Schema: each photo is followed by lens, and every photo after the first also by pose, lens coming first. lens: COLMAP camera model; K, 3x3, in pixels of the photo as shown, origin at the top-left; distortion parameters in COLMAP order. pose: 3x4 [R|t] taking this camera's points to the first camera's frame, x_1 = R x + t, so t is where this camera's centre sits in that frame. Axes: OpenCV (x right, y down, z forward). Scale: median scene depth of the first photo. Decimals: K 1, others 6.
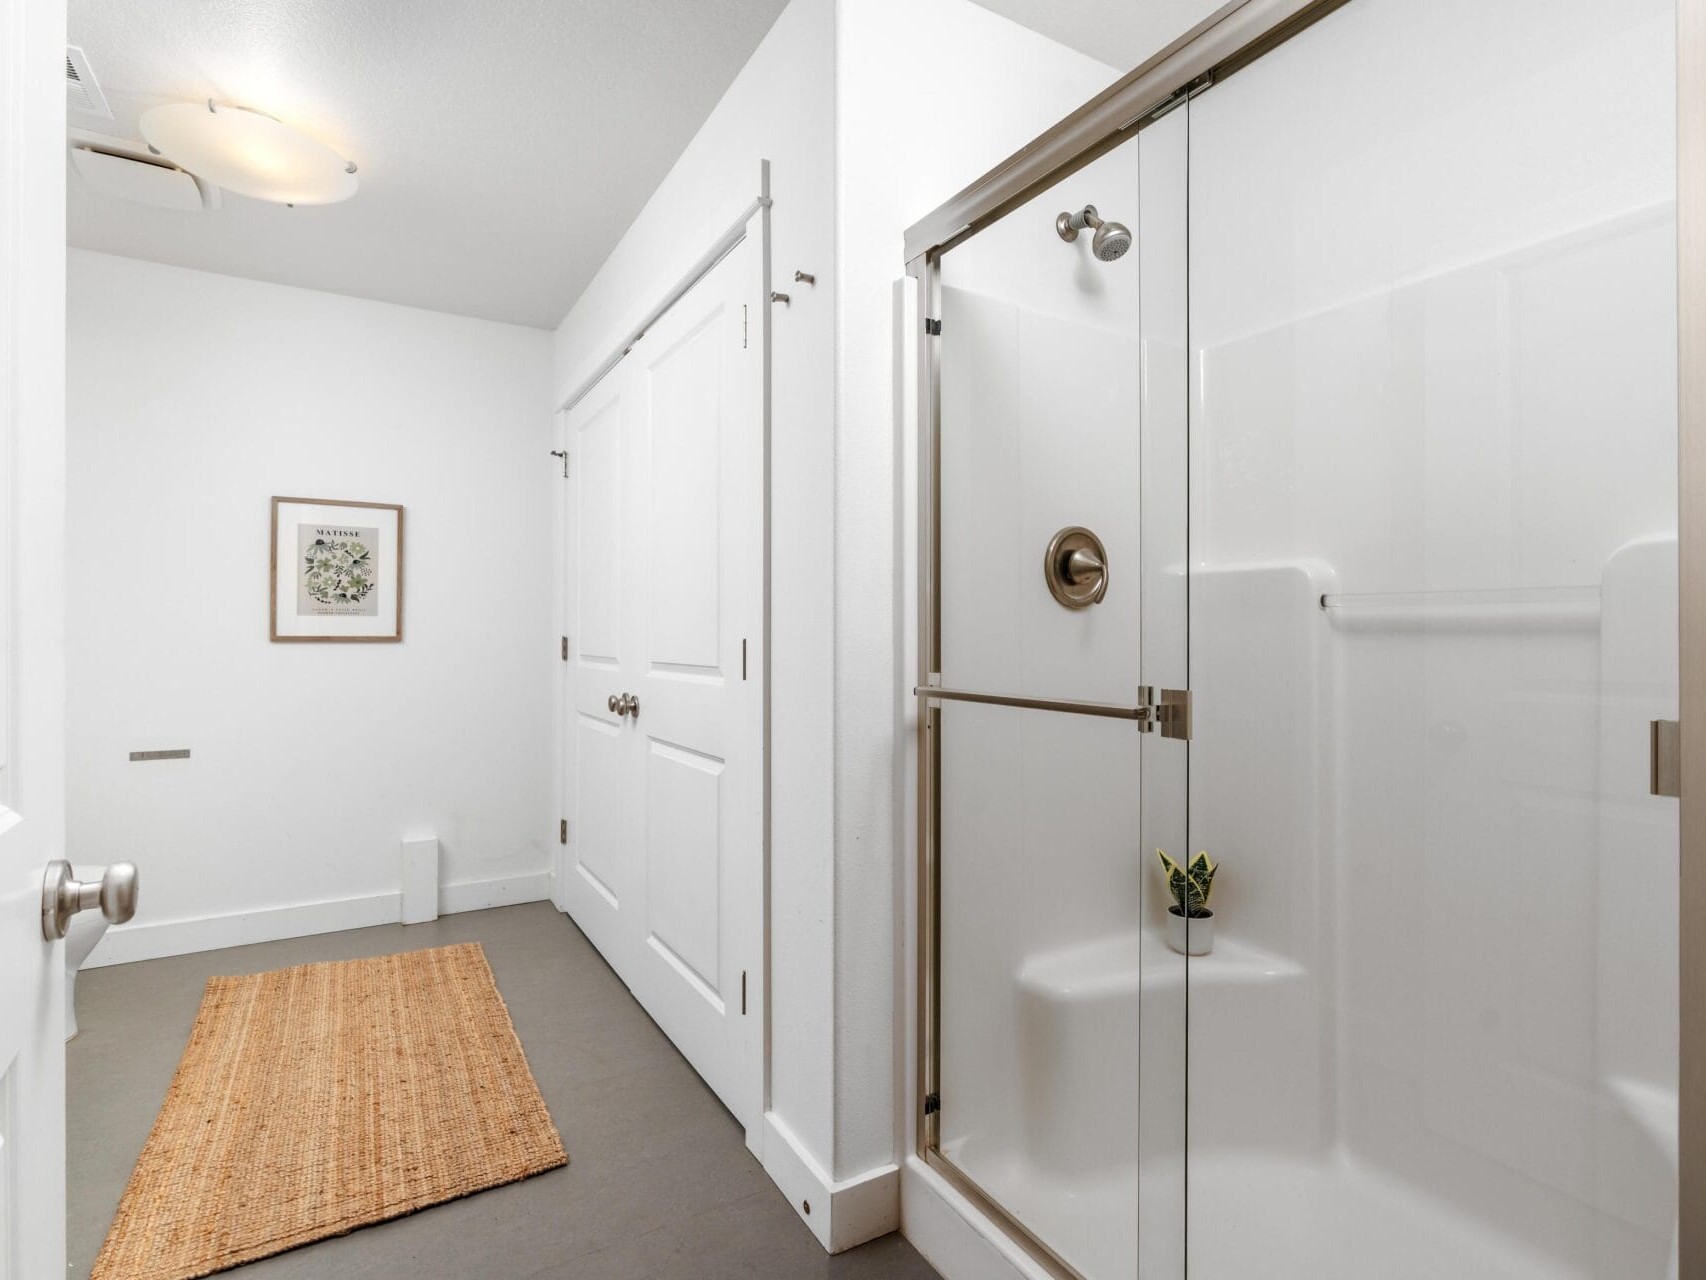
lens RADIAL K [[927.4, 0, 853.0], [0, 927.4, 640.0], [0, 0, 1]] dist [-0.003836, 0.000997]
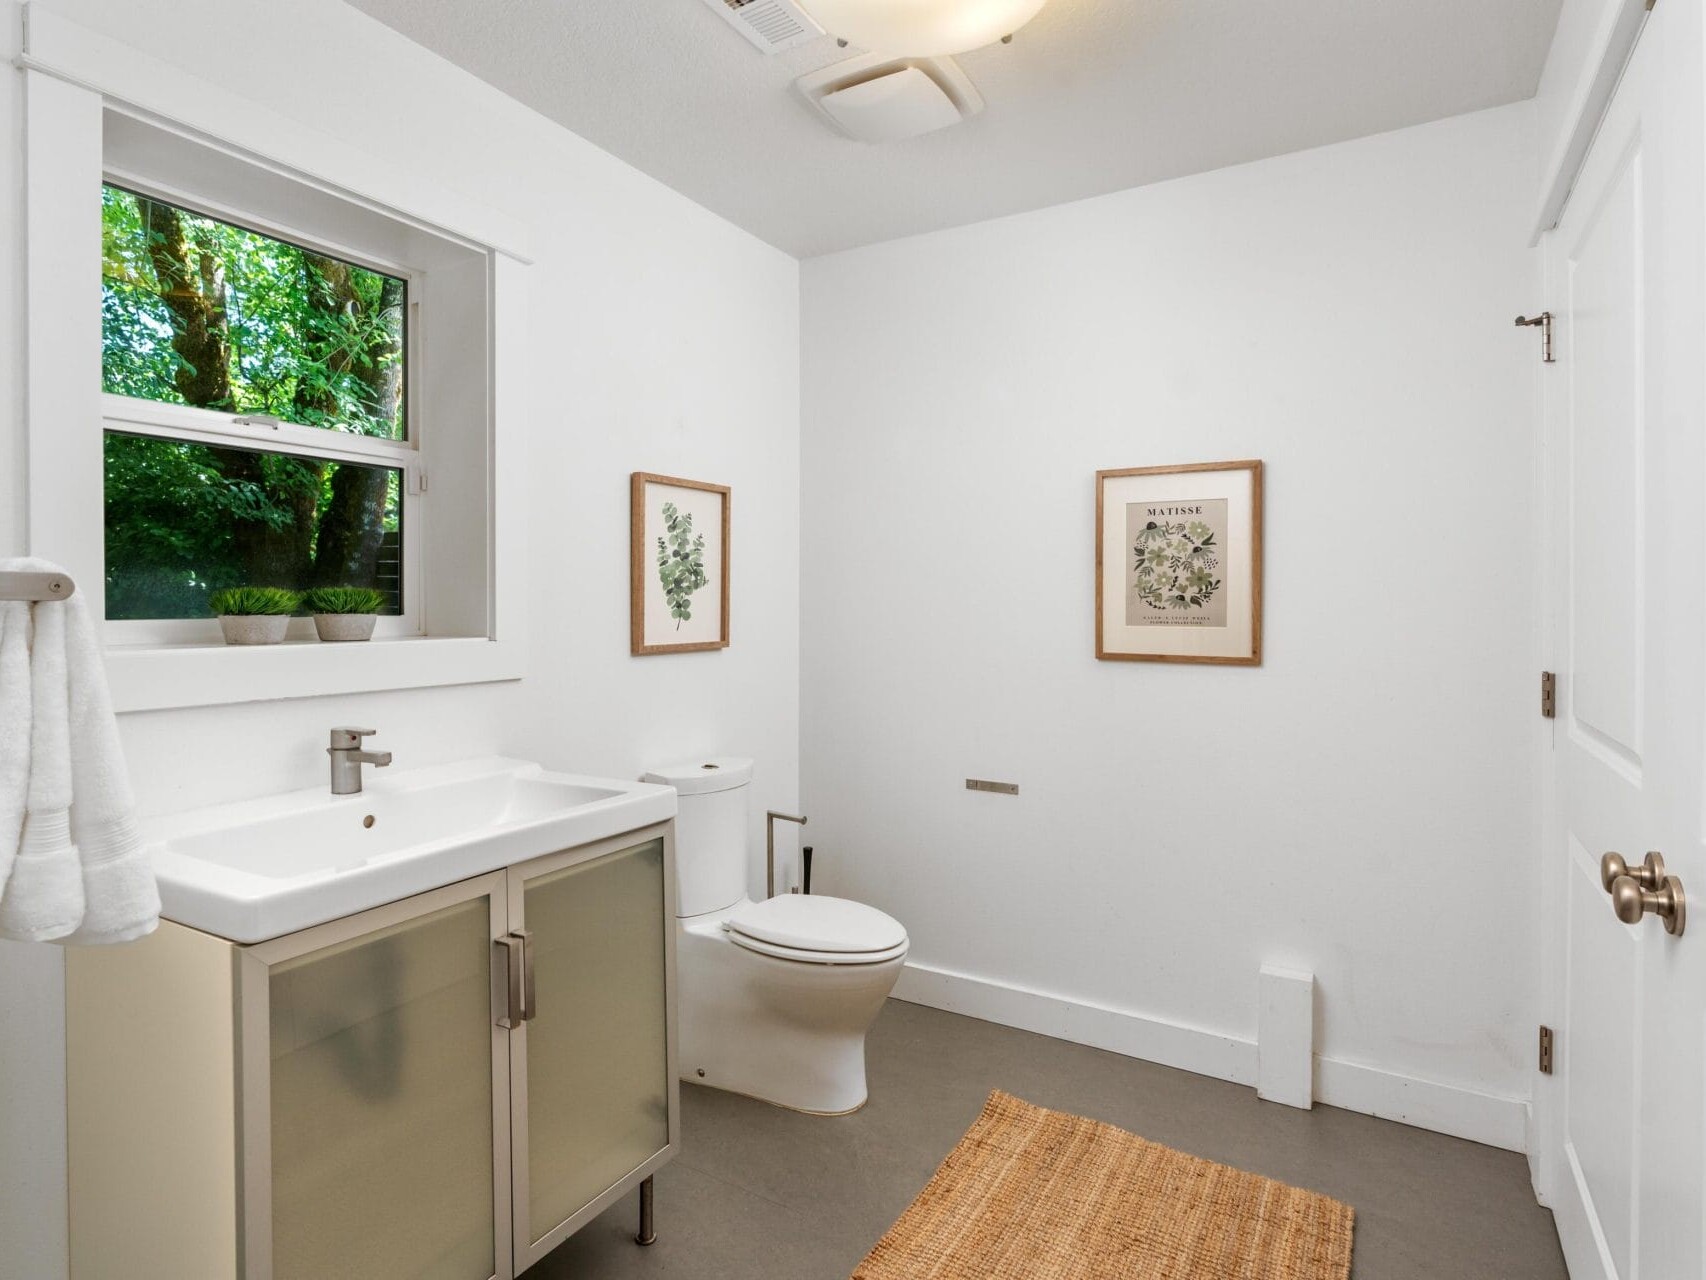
lens RADIAL K [[924.4, 0, 842.6], [0, 924.4, 603.5], [0, 0, 1]] dist [-0.005977, 0.003449]
pose [[0.492929, -0.002448, -0.870066, -0.061544], [-0.003951, 0.999979, -0.005052, -0.039464], [0.870061, 0.005928, 0.492909, 0.426960]]
